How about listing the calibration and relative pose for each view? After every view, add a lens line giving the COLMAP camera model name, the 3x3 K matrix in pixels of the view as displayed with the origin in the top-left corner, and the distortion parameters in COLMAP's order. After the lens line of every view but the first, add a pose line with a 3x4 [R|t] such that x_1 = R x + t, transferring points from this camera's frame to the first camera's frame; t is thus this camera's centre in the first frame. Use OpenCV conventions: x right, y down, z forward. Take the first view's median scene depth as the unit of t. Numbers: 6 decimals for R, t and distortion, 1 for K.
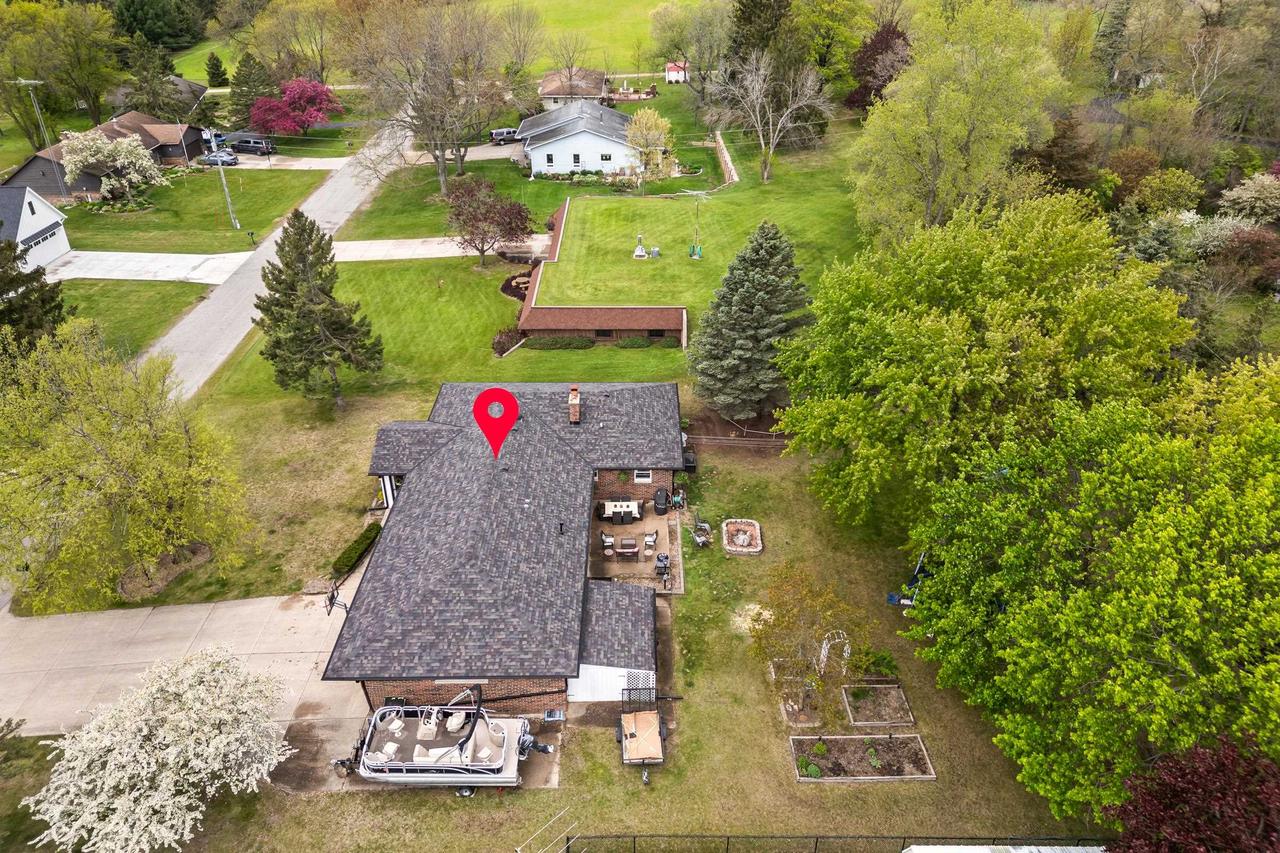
lens RADIAL K [[837.2, 0, 640.0], [0, 837.2, 426.5], [0, 0, 1]] dist [0.032421, -0.003541]
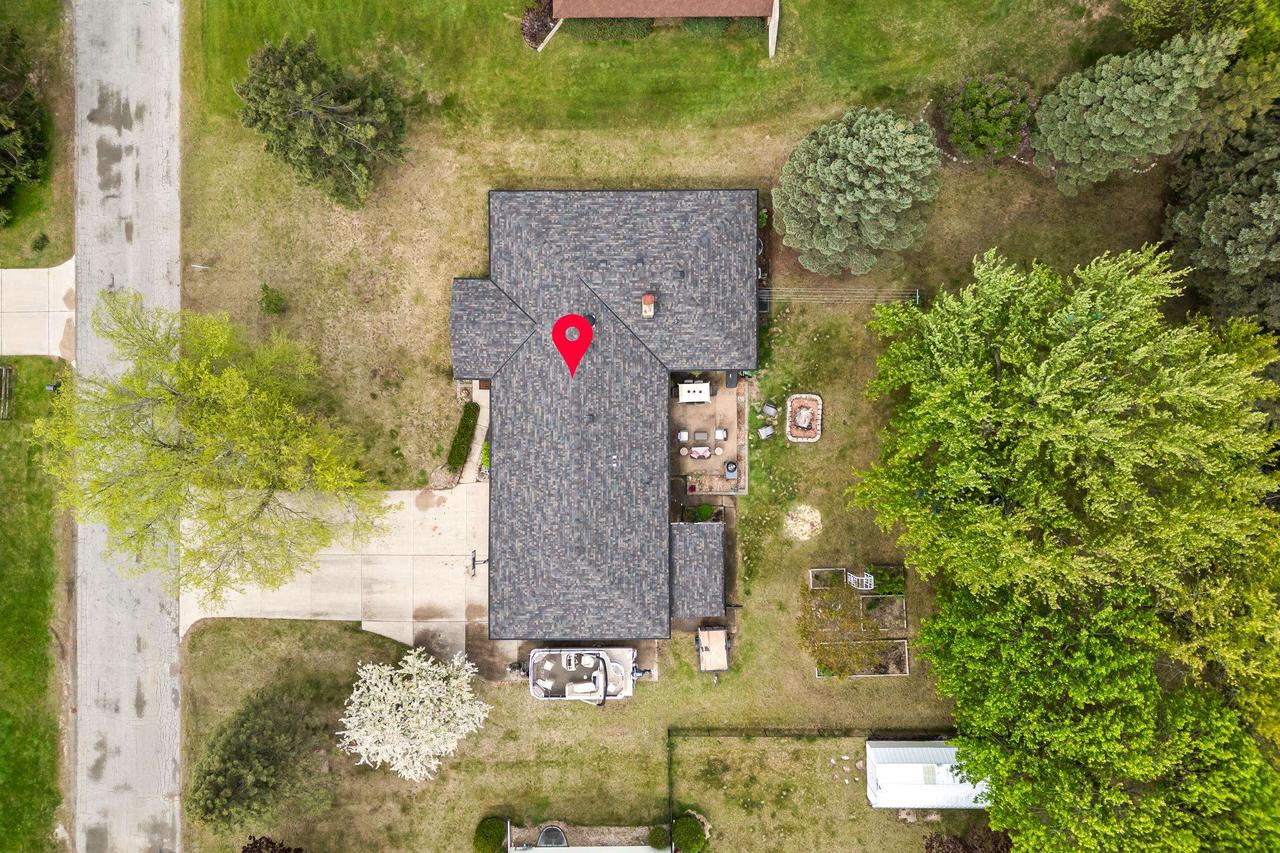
lens RADIAL K [[837.2, 0, 640.0], [0, 837.2, 426.5], [0, 0, 1]] dist [0.032421, -0.003541]
pose [[0.999812, 0.003146, -0.019107, -0.086535], [0.013991, 0.564845, 0.825078, -0.926319], [0.013388, -0.825191, 0.564695, 0.439434]]
